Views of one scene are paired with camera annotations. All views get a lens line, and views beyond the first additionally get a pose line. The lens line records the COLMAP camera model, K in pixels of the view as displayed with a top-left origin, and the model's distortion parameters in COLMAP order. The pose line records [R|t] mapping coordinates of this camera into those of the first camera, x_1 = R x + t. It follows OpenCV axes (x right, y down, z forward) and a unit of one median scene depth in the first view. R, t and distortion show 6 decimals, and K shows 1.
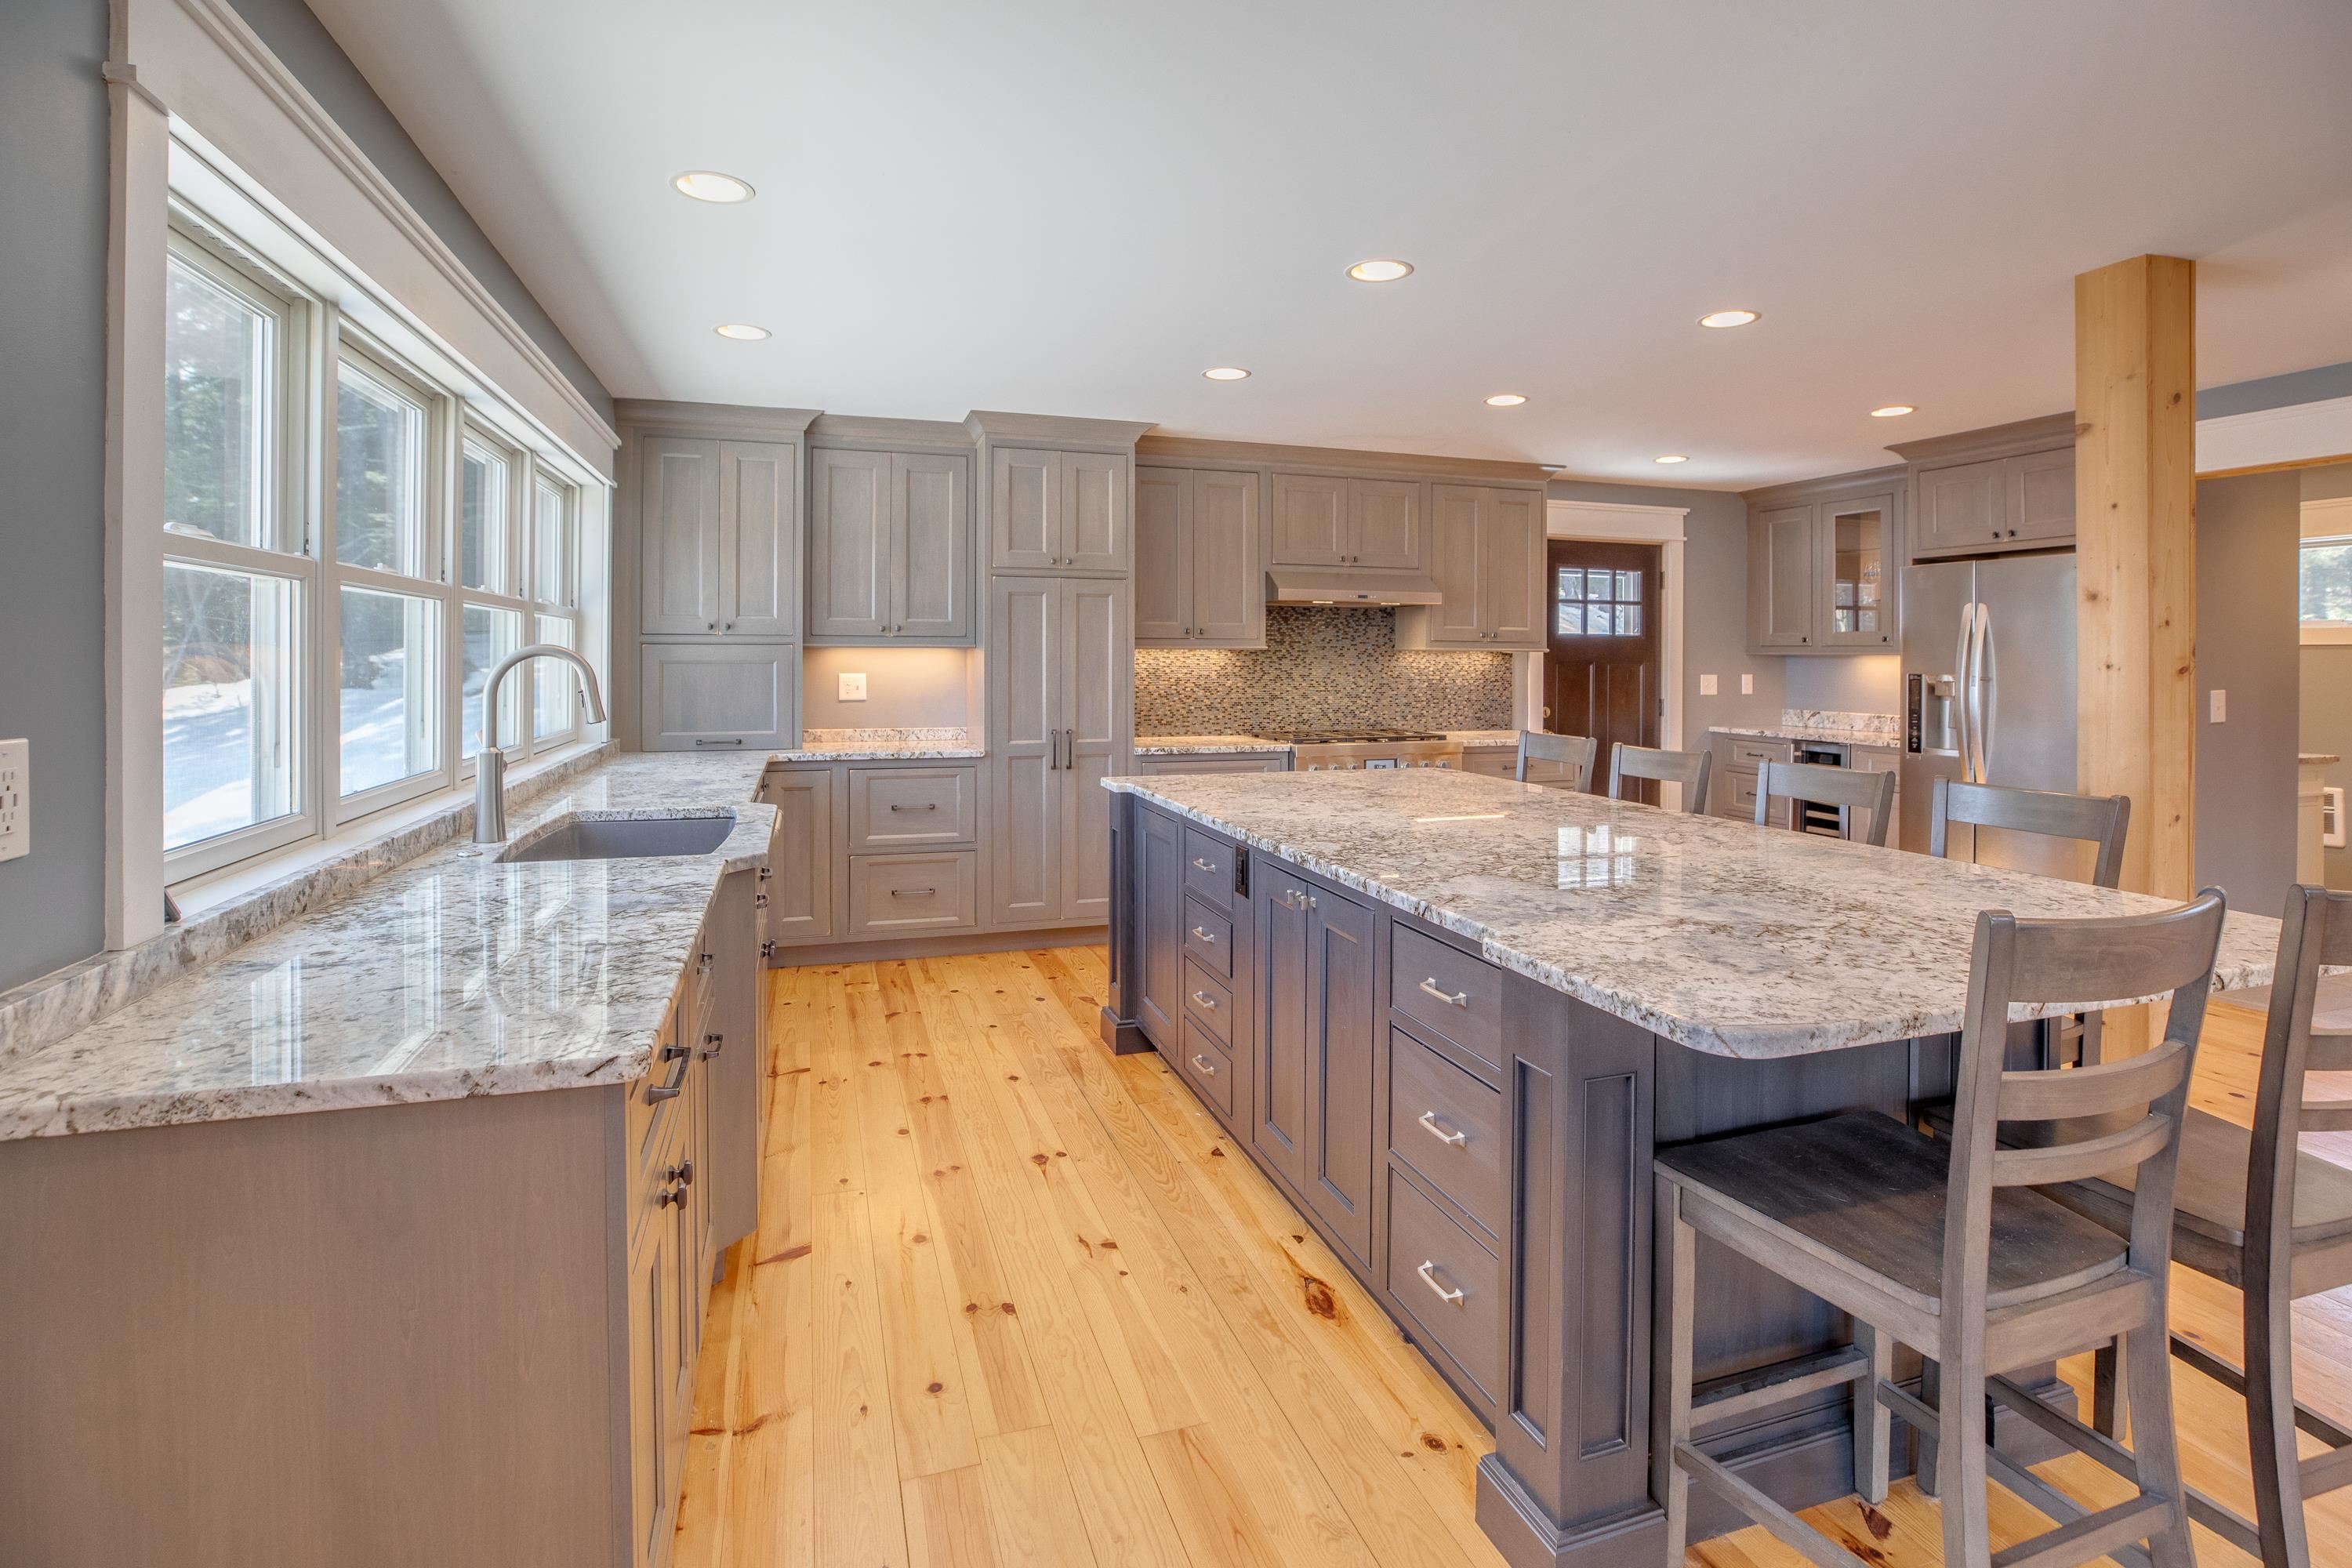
lens RADIAL K [[1120.2, 0, 1175.7], [0, 1120.2, 665.1], [0, 0, 1]] dist [-0.048573, 0.000170]
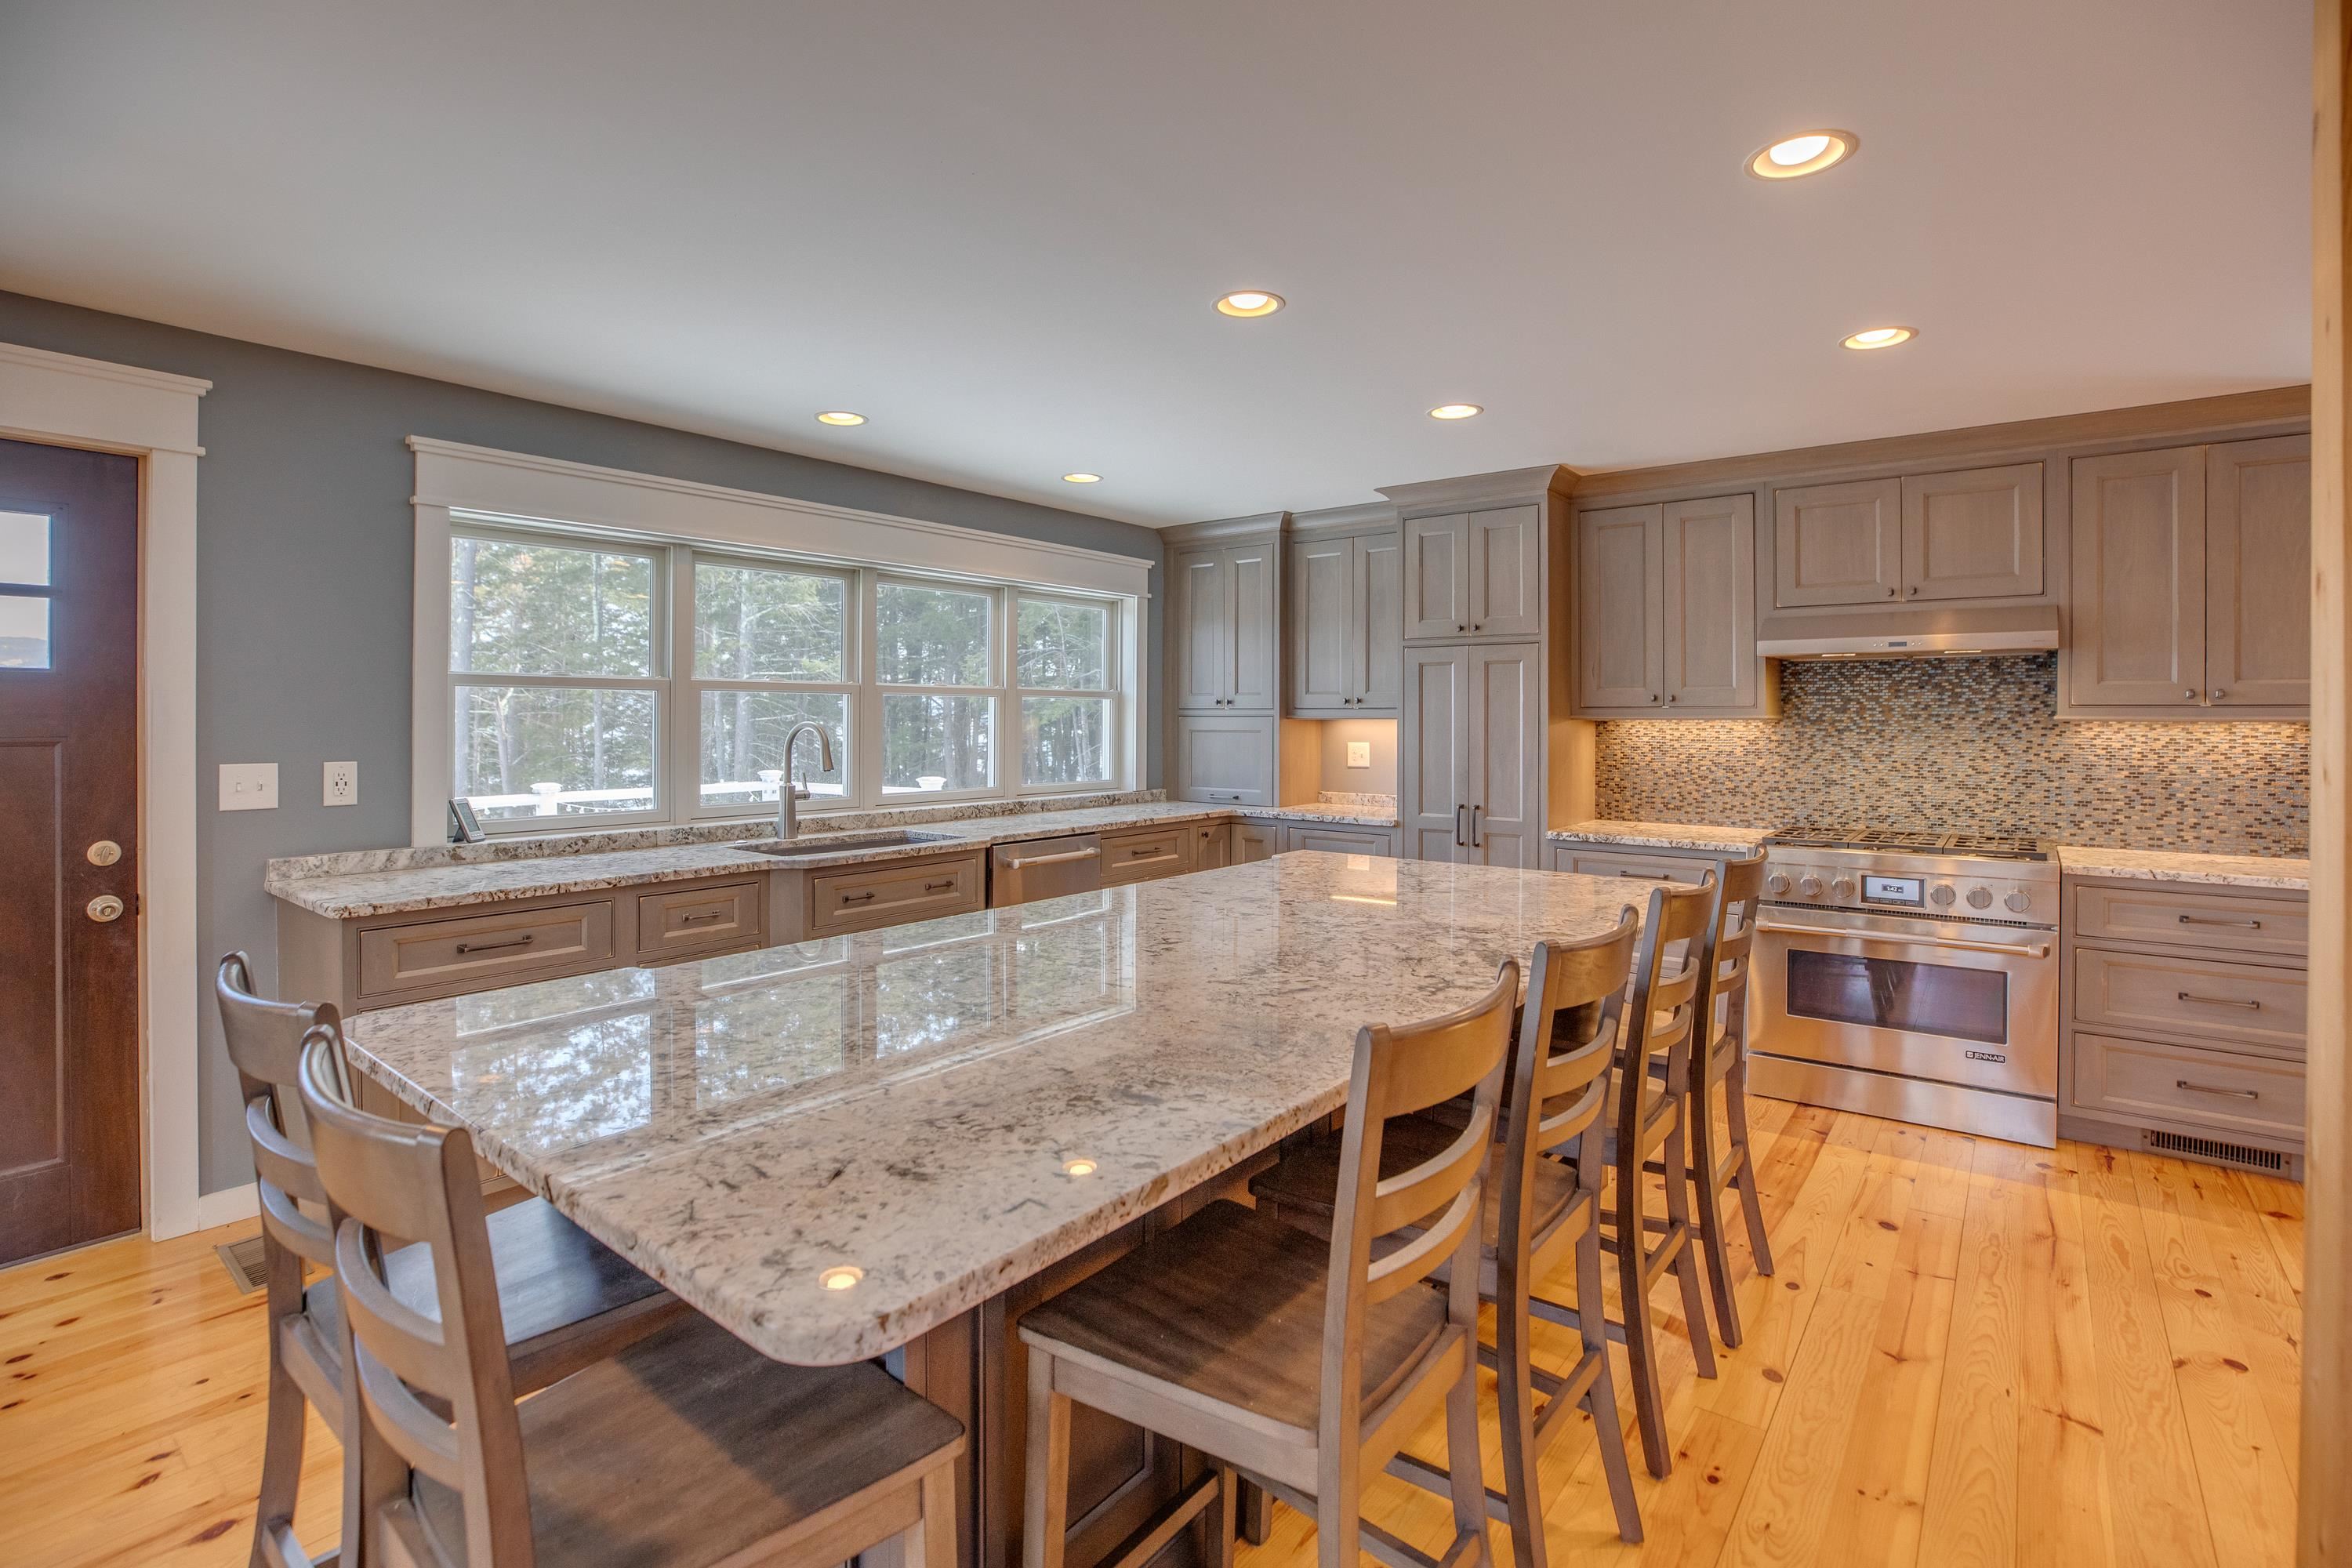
lens RADIAL K [[1118.6, 0, 1174.7], [0, 1118.6, 717.2], [0, 0, 1]] dist [-0.045776, 0.016564]
pose [[0.554842, -0.003311, -0.831949, 0.489062], [-0.007404, 0.999933, -0.008917, -0.005805], [0.831923, 0.011107, 0.554780, 0.234988]]
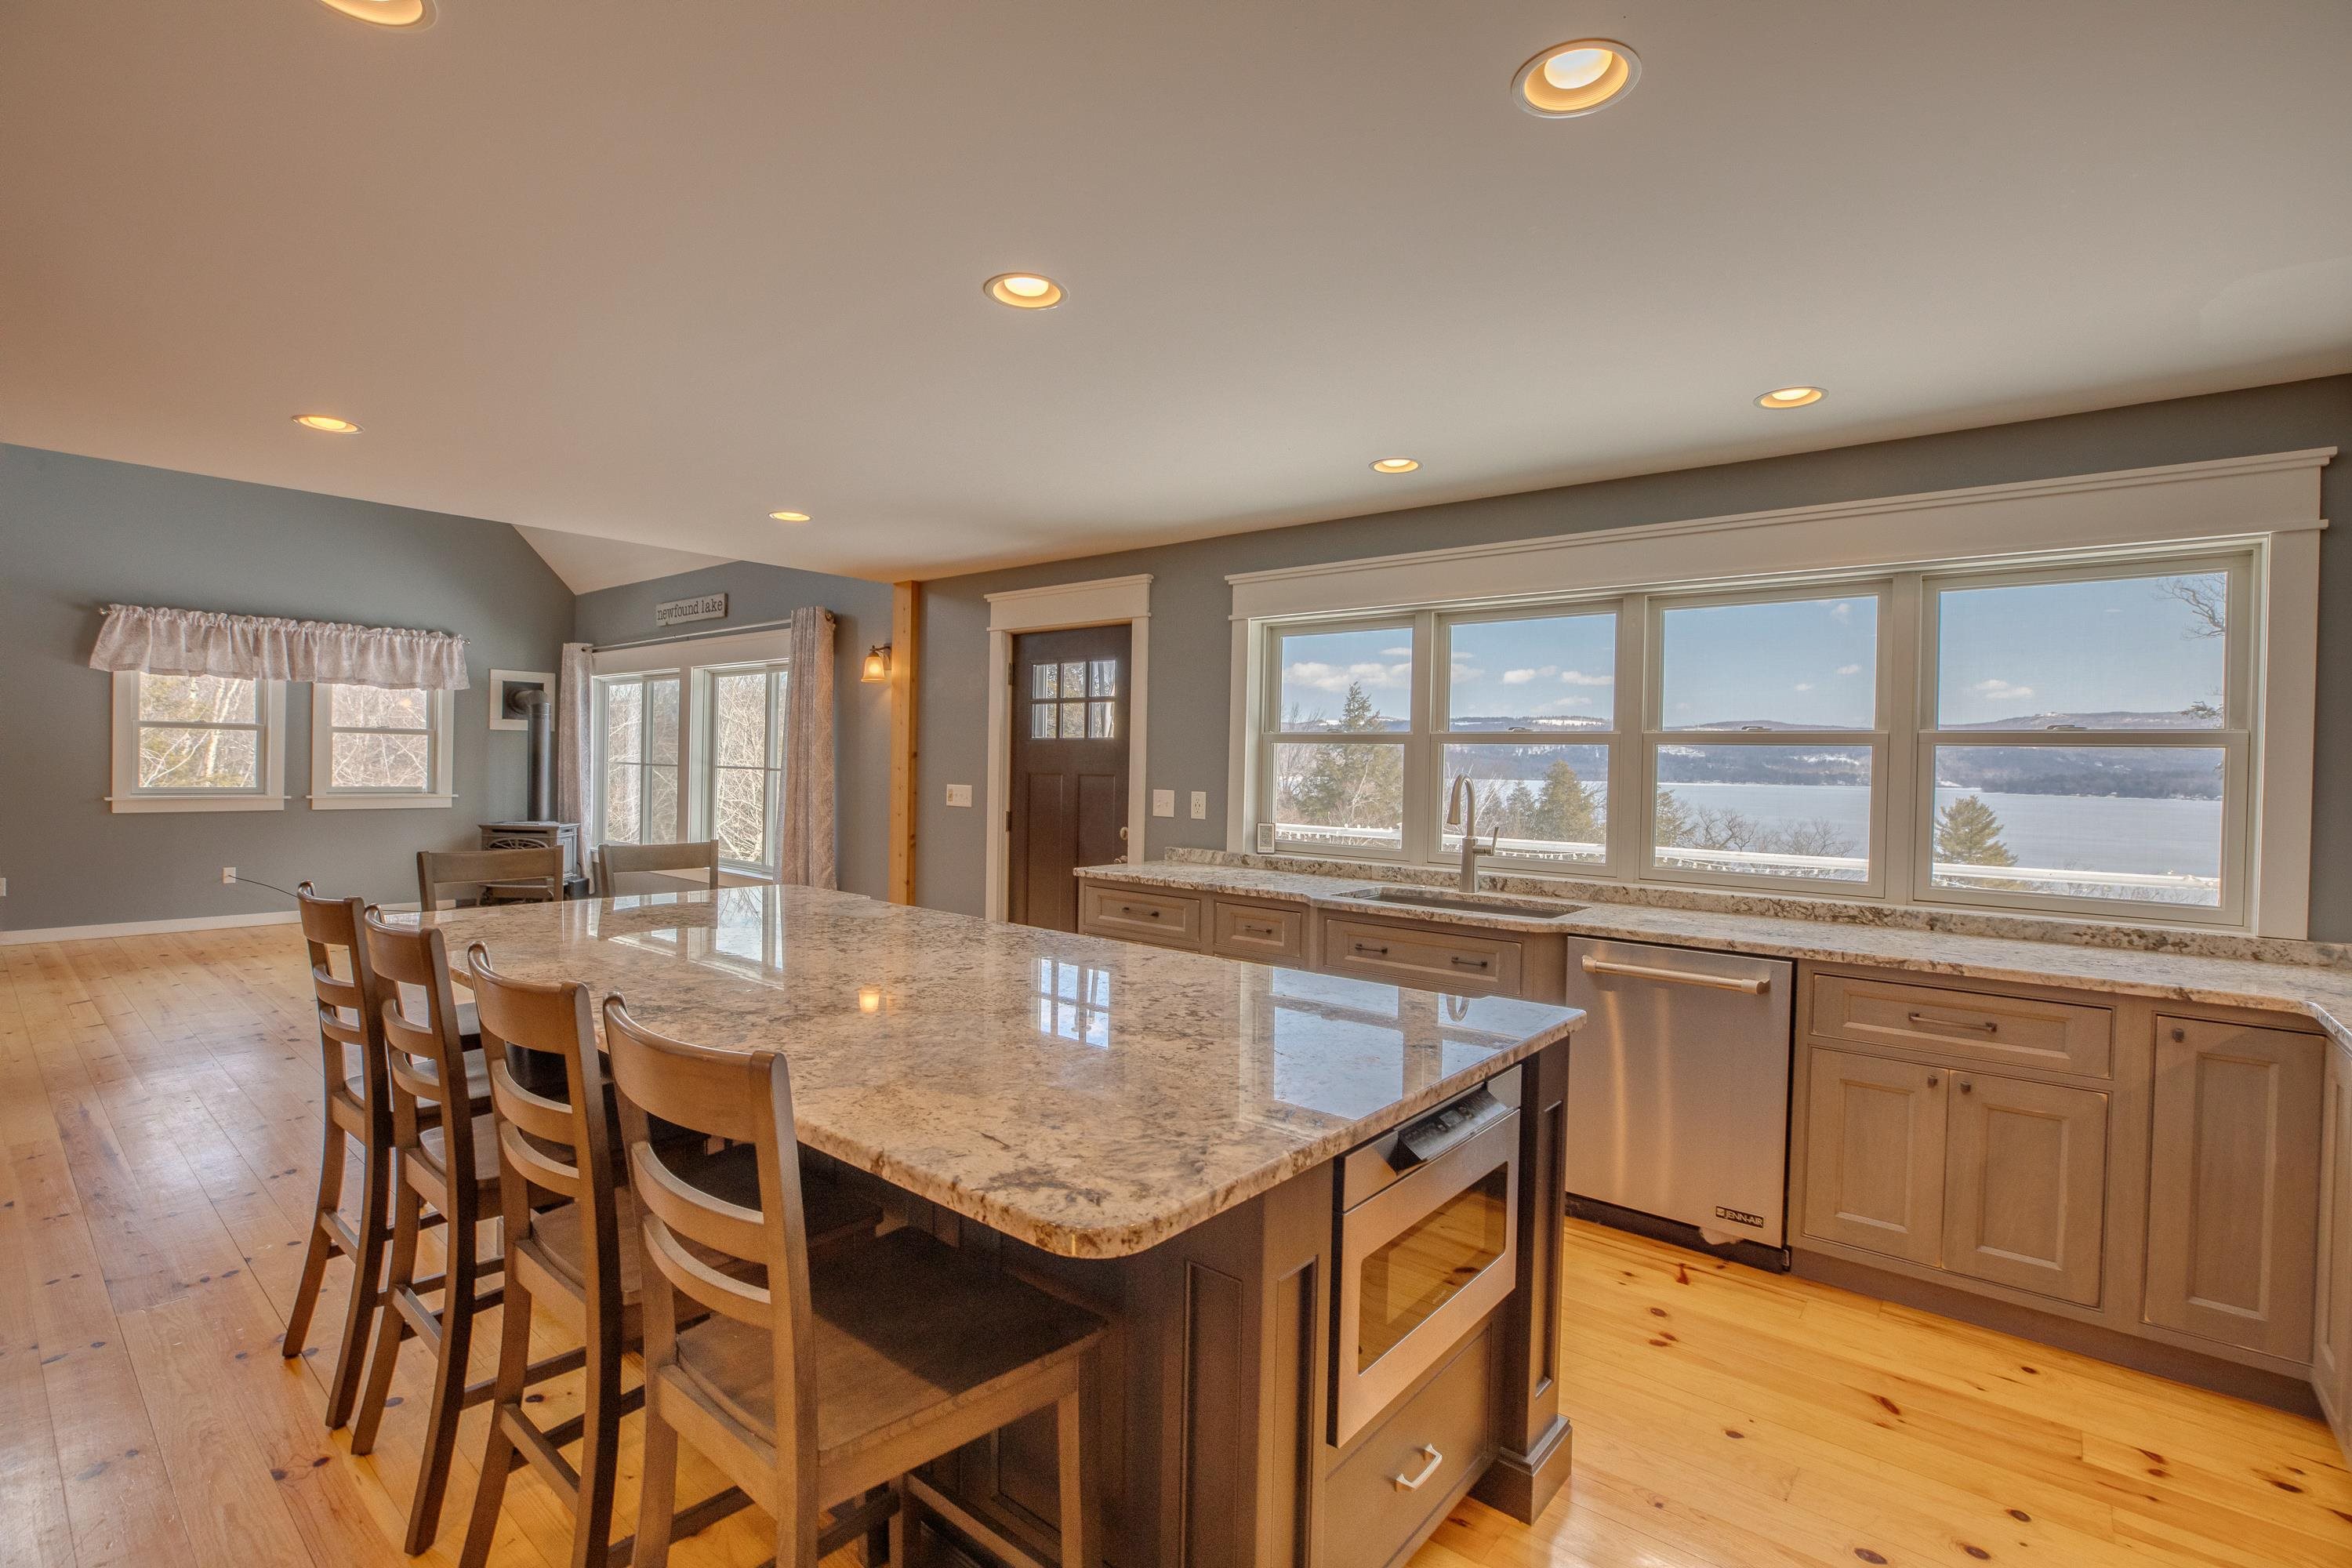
lens RADIAL K [[1080.8, 0, 1181.3], [0, 1080.8, 771.2], [0, 0, 1]] dist [-0.048317, 0.015255]
pose [[-0.844418, -0.017787, -0.535389, 0.270075], [-0.029690, 0.999466, 0.013622, -0.012750], [0.534861, 0.027398, -0.844496, 0.917046]]
